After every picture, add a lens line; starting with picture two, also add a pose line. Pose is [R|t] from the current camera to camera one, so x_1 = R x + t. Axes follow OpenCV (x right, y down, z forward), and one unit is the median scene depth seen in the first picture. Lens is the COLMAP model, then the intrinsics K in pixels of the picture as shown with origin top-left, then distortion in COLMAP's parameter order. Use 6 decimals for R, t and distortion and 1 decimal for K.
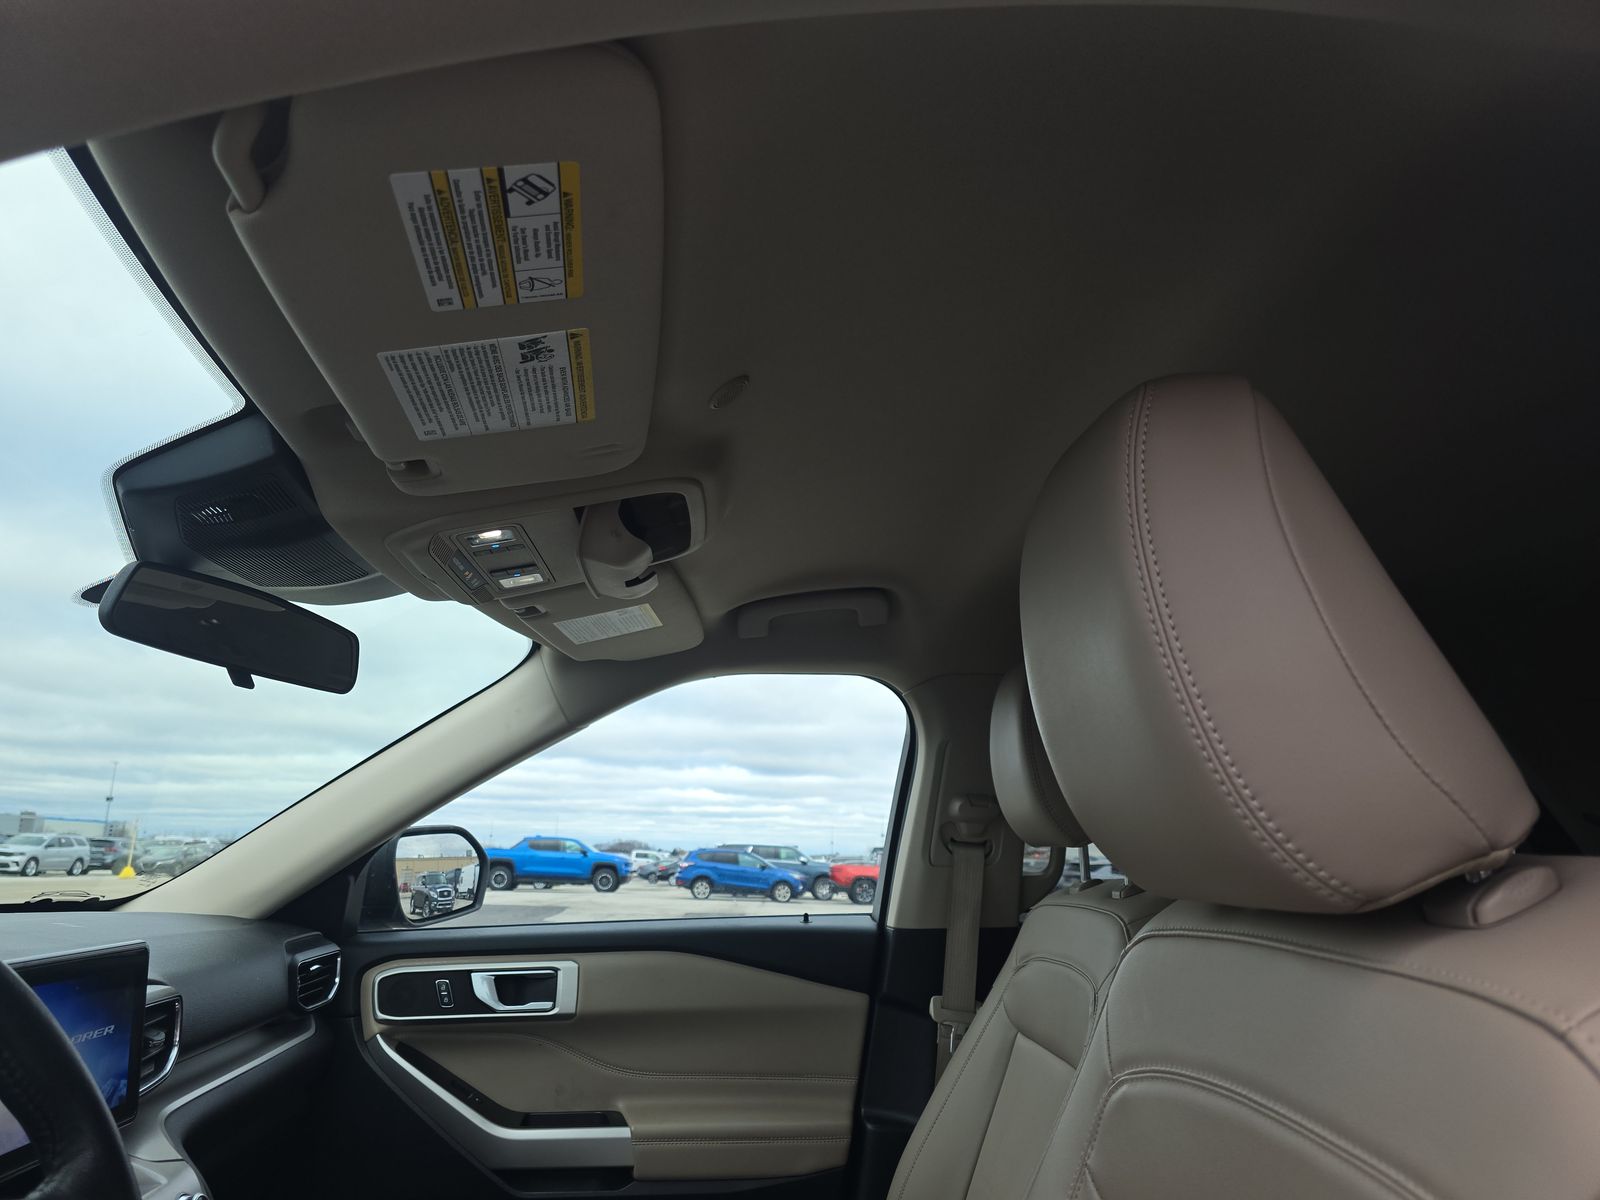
lens RADIAL K [[1115.0, 0, 806.0], [0, 1115.0, 589.3], [0, 0, 1]] dist [0.050274, -0.008206]
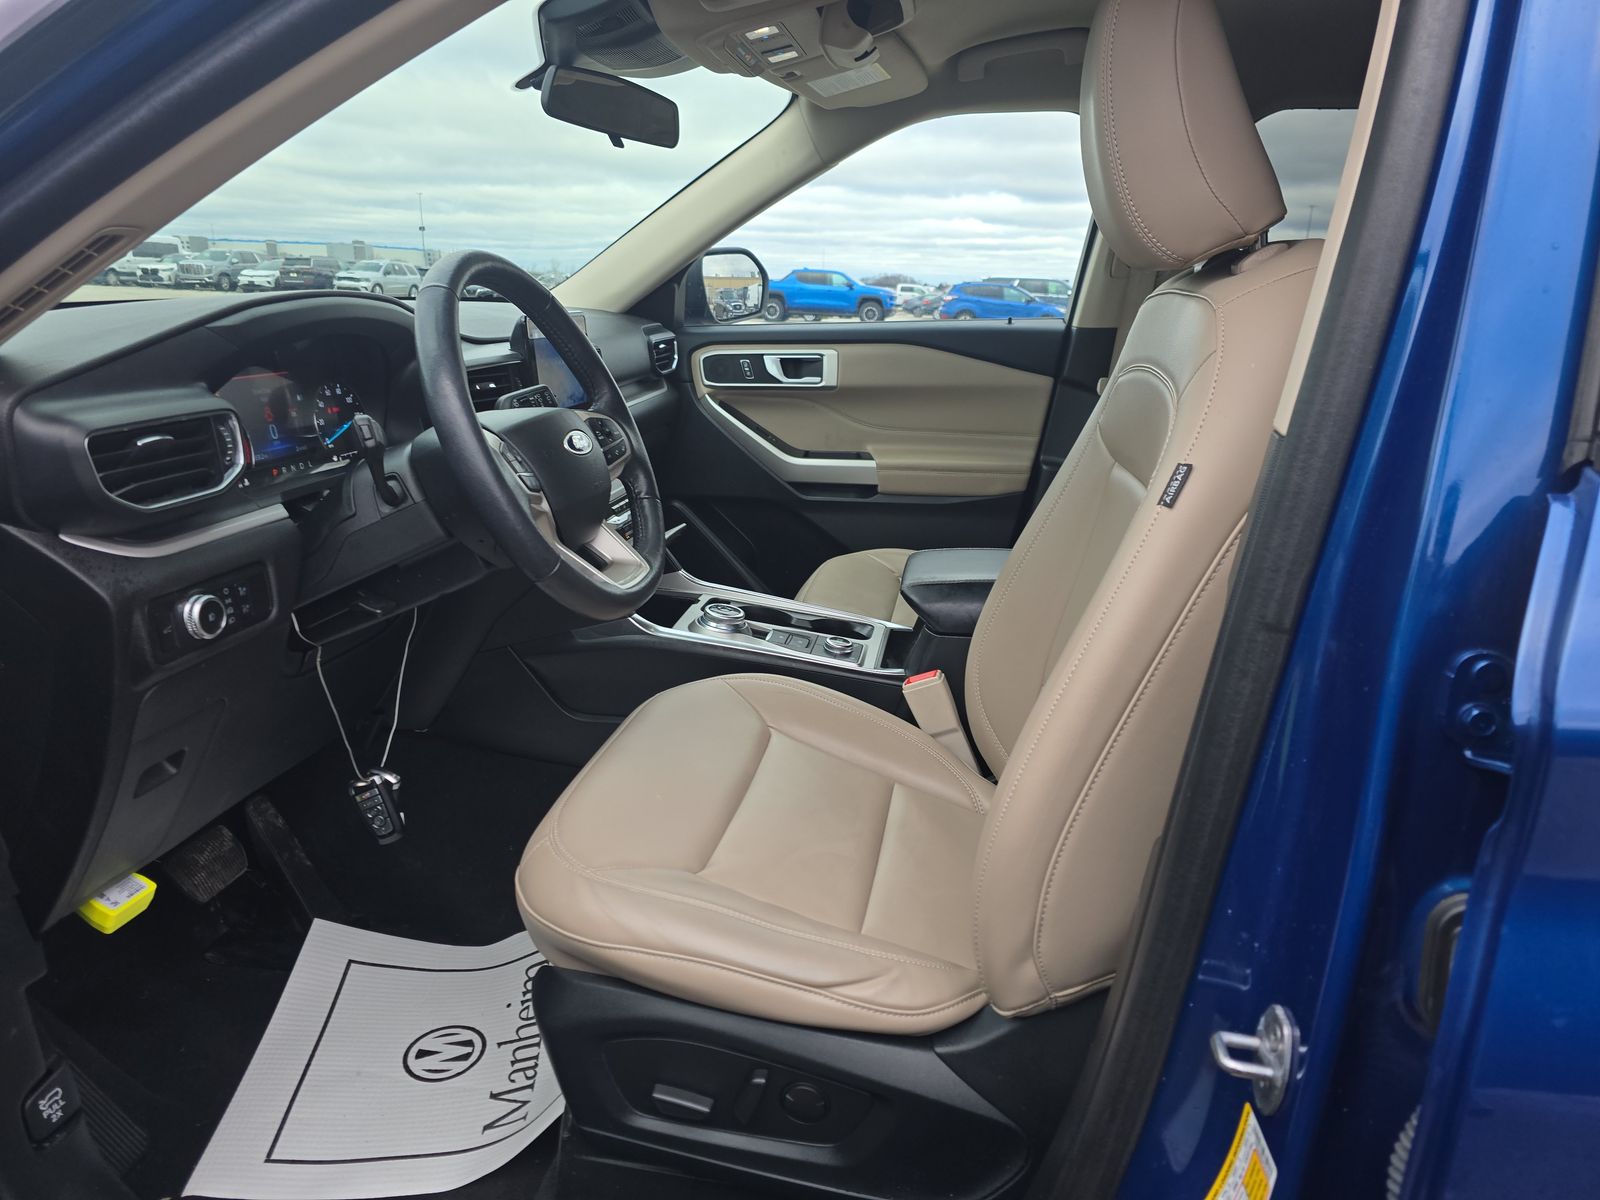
lens RADIAL K [[1131.4, 0, 797.7], [0, 1131.4, 648.2], [0, 0, 1]] dist [0.050489, -0.032980]
pose [[0.972238, 0.073340, -0.222203, 0.025733], [0.050575, 0.861303, 0.505568, -0.017843], [0.228463, -0.502770, 0.833683, -0.106291]]
